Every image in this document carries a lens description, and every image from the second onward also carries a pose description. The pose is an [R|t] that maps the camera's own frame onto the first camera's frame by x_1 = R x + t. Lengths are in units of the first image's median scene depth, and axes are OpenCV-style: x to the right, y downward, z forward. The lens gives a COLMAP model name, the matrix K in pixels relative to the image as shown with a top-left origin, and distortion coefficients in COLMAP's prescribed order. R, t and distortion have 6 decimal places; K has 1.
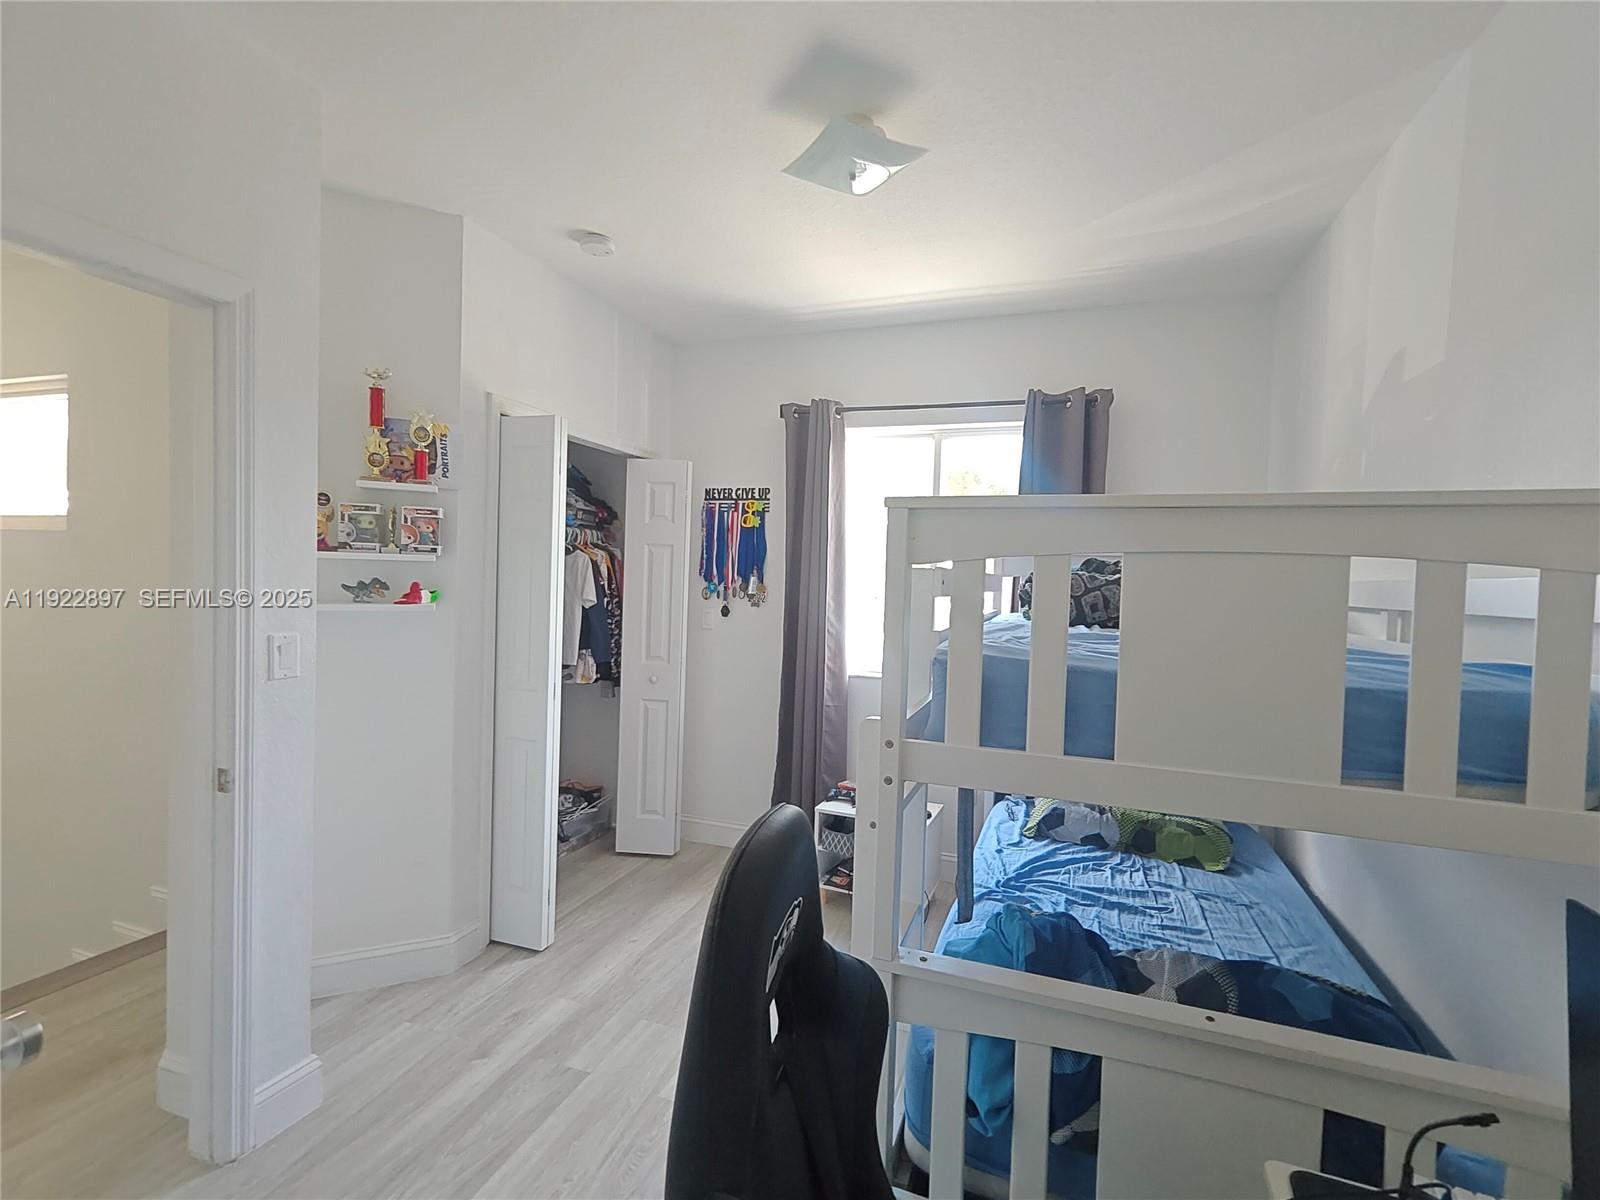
lens RADIAL K [[753.6, 0, 799.3], [0, 753.6, 599.5], [0, 0, 1]] dist [0.008059, -0.000601]
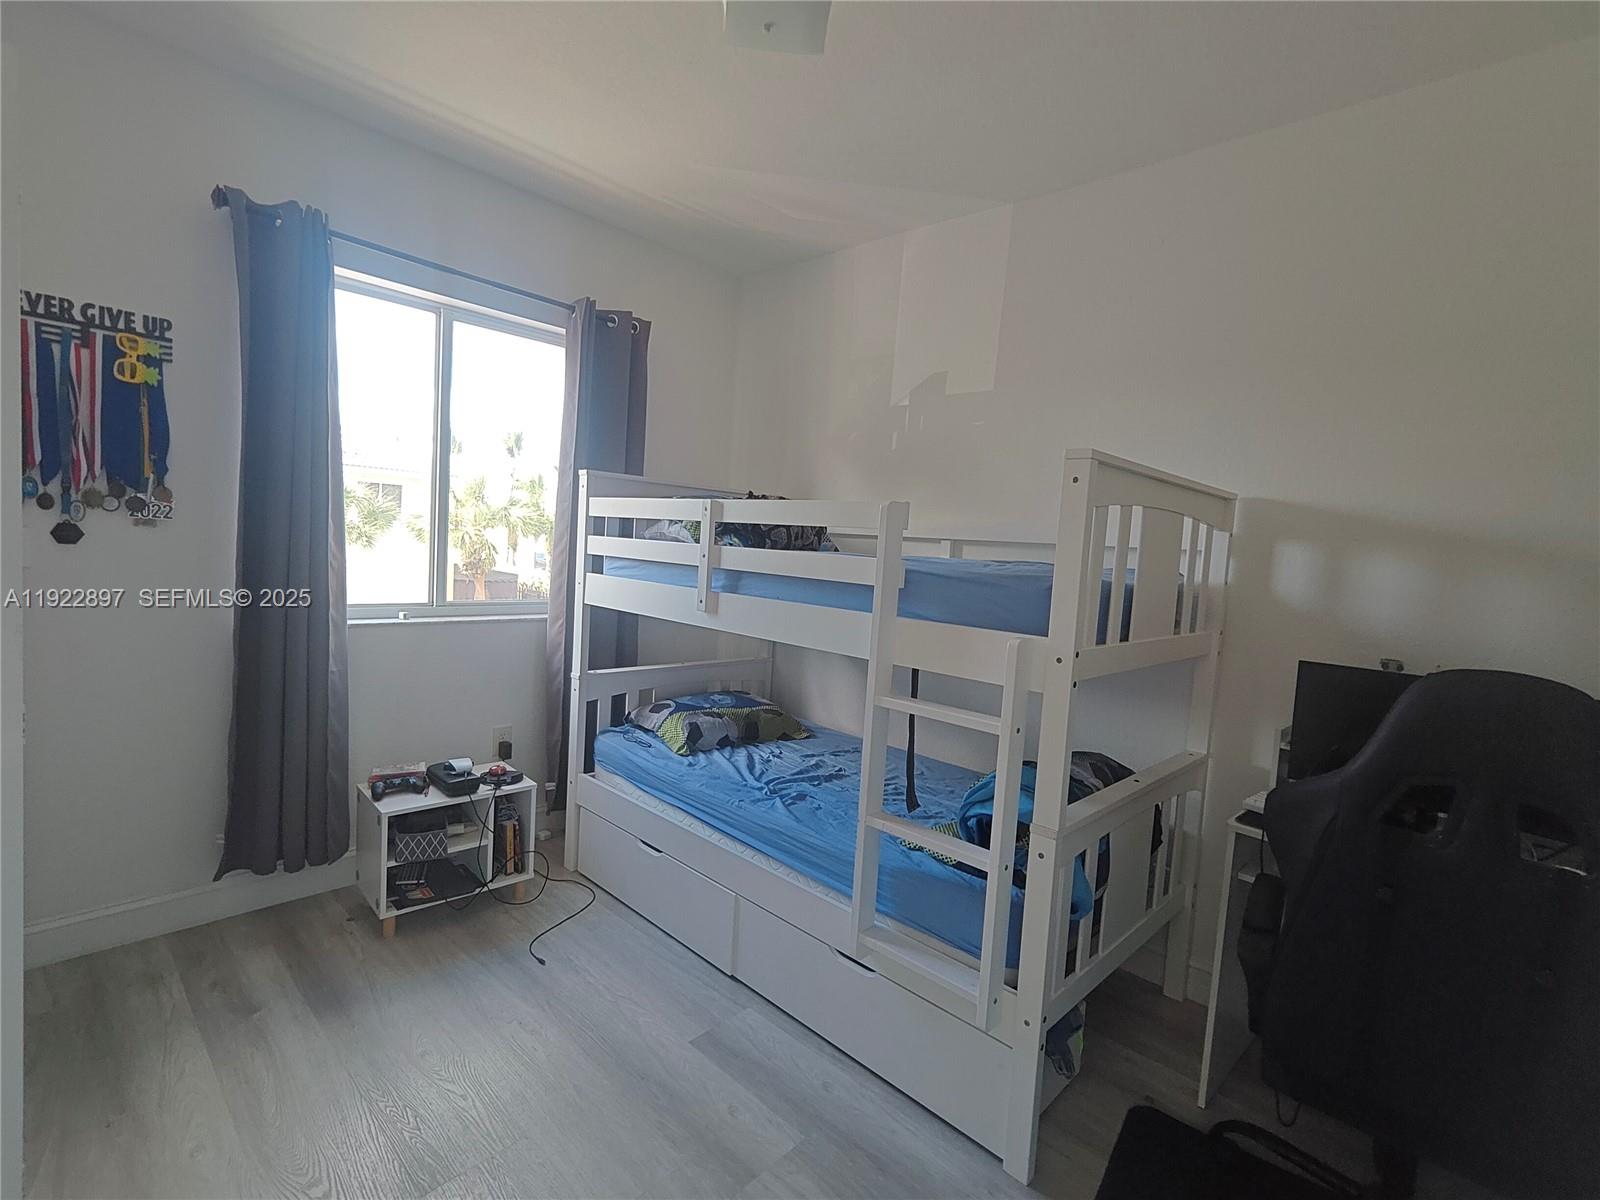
lens RADIAL K [[753.6, 0, 798.5], [0, 753.6, 599.8], [0, 0, 1]] dist [0.008059, -0.000601]
pose [[0.404981, -0.074531, 0.911282, -0.391065], [-0.023382, 0.995502, 0.091810, 0.000933], [-0.914026, -0.058489, 0.401417, 0.311727]]
